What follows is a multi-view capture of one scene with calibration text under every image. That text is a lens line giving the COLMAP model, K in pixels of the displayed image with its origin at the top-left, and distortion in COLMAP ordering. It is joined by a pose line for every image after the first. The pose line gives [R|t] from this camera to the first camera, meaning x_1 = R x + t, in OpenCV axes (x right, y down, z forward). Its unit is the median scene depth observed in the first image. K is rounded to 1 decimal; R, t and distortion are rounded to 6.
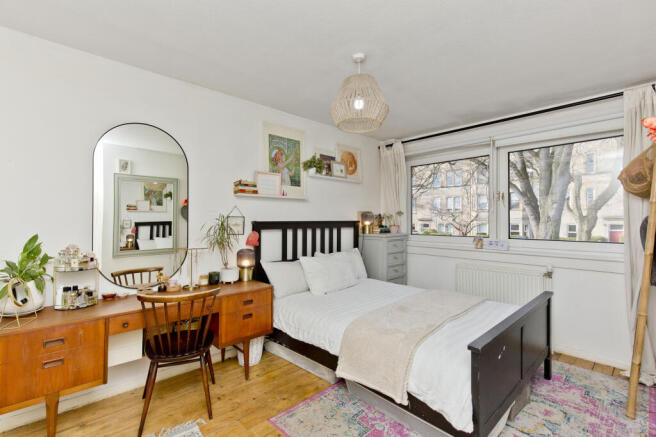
lens RADIAL K [[306.9, 0, 329.9], [0, 306.9, 217.4], [0, 0, 1]] dist [-0.003785, -0.000578]
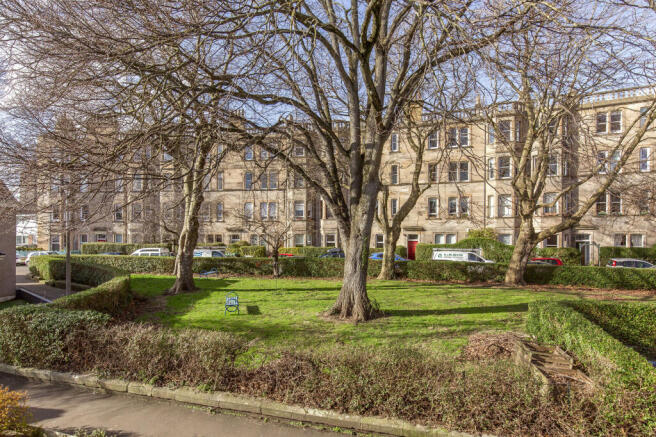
lens RADIAL K [[358.4, 0, 327.8], [0, 358.4, 221.5], [0, 0, 1]] dist [-0.000150, 0.000003]
pose [[0.864901, 0.012205, 0.501793, 0.074173], [-0.007169, 0.999903, -0.011964, -0.006305], [-0.501891, 0.006750, 0.864905, 0.096971]]
